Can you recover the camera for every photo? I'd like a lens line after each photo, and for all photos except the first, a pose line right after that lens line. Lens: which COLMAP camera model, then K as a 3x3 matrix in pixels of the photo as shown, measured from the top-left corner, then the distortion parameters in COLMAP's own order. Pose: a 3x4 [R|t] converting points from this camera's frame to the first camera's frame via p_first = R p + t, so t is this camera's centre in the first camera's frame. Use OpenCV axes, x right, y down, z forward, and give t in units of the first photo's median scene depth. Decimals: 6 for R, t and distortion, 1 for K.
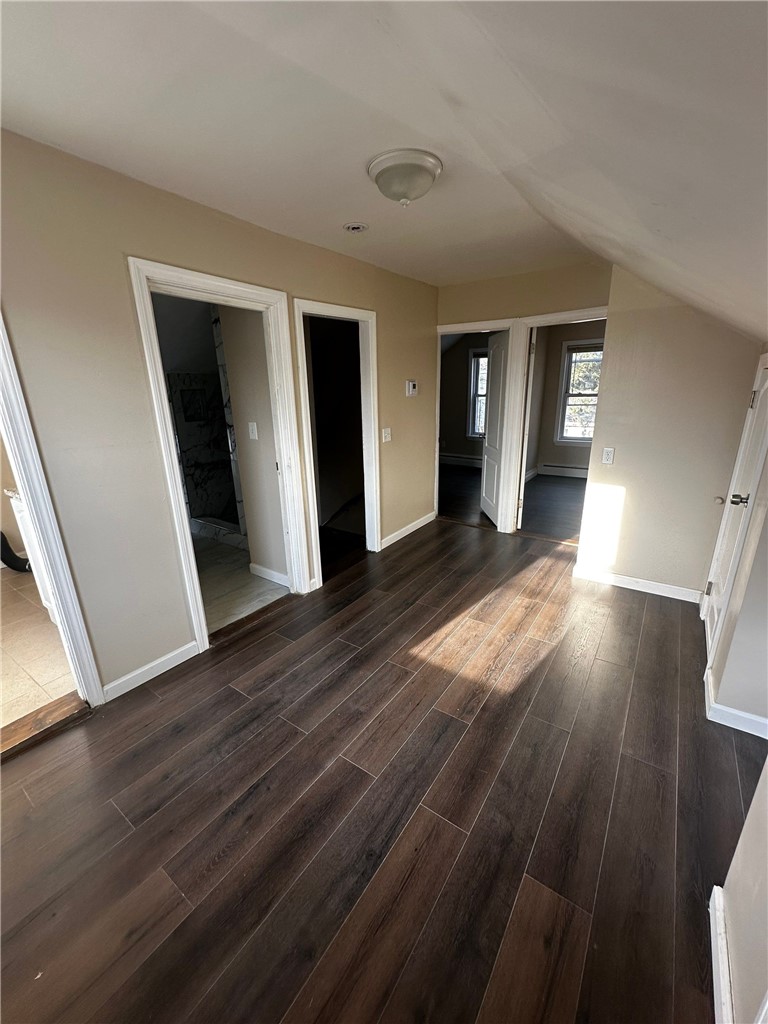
lens RADIAL K [[408.2, 0, 386.2], [0, 408.2, 514.8], [0, 0, 1]] dist [-0.003669, -0.000071]
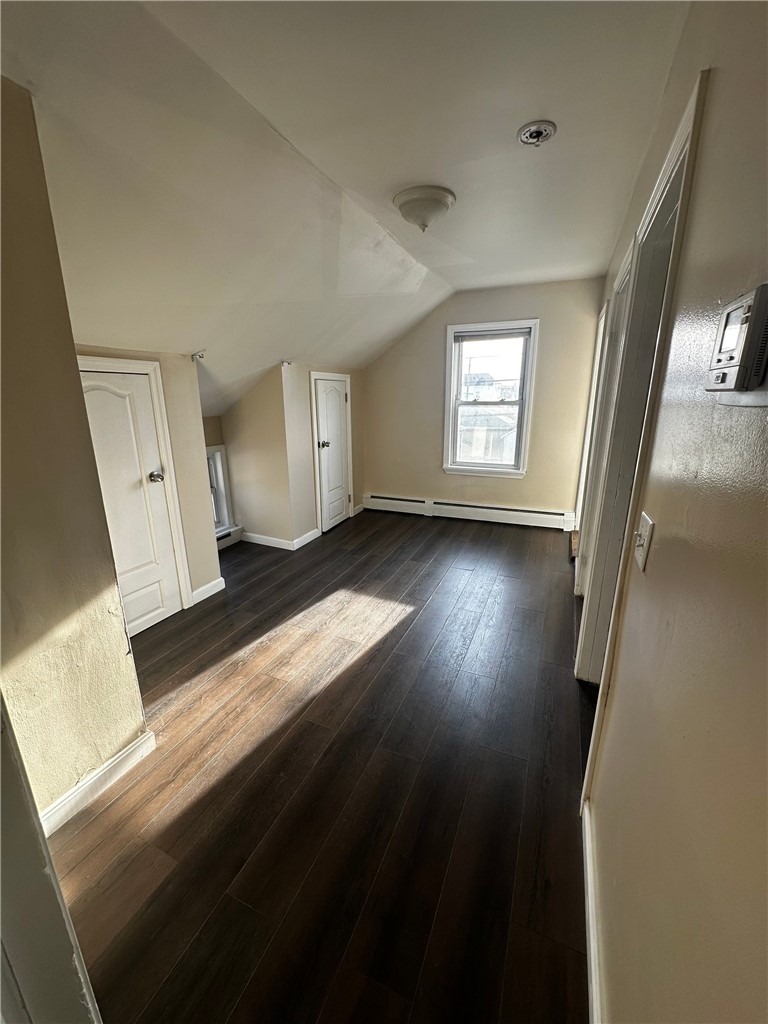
lens RADIAL K [[408.2, 0, 382.1], [0, 408.2, 506.6], [0, 0, 1]] dist [-0.003669, -0.000071]
pose [[-0.981026, 0.078336, -0.177347, 0.337355], [-0.029507, 0.843754, 0.535919, -0.550588], [0.191618, 0.530983, -0.825433, 1.838775]]
